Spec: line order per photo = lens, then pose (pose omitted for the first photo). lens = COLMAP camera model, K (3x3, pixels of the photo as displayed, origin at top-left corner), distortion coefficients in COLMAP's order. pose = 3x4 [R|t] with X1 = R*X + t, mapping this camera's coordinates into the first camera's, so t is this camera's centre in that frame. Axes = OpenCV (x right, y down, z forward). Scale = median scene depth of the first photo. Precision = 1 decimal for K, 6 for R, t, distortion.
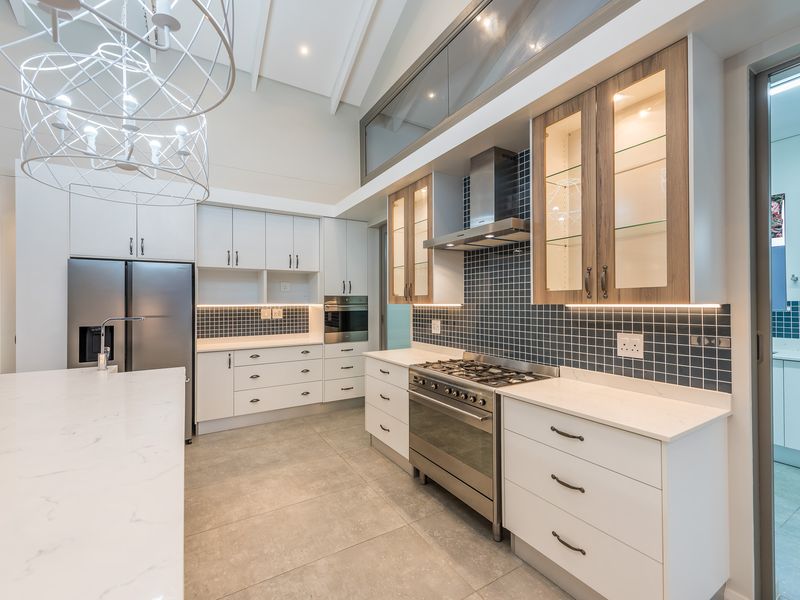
lens RADIAL K [[350.8, 0, 401.4], [0, 350.8, 303.5], [0, 0, 1]] dist [0.011822, -0.002664]
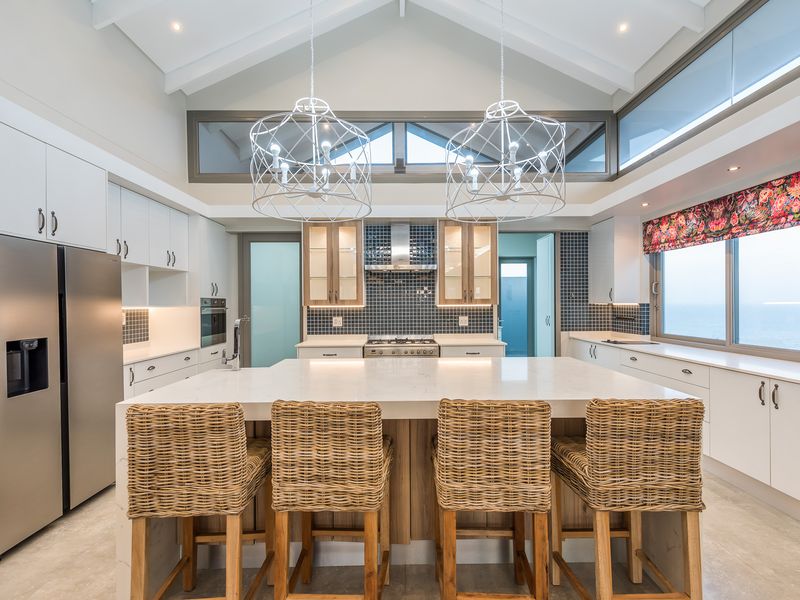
lens RADIAL K [[350.8, 0, 401.1], [0, 350.8, 302.6], [0, 0, 1]] dist [0.011822, -0.002664]
pose [[0.511331, 0.006008, 0.859363, -0.971488], [0.006004, 0.999926, -0.010562, 0.005443], [-0.859363, 0.010560, 0.511257, 0.048709]]
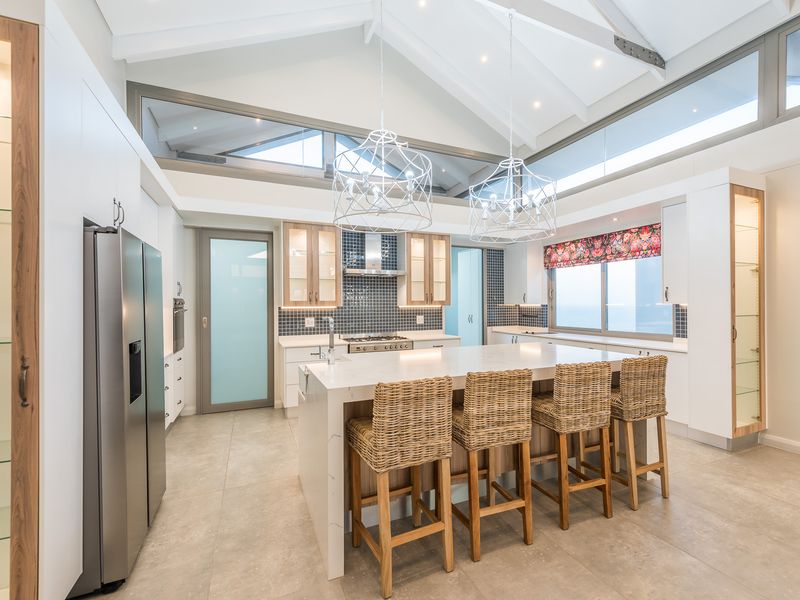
lens RADIAL K [[350.8, 0, 400.7], [0, 350.8, 303.1], [0, 0, 1]] dist [0.011822, -0.002664]
pose [[0.144031, 0.010956, 0.989513, -1.268043], [0.008871, 0.999884, -0.012362, 0.007716], [-0.989533, 0.010559, 0.143917, 0.404409]]
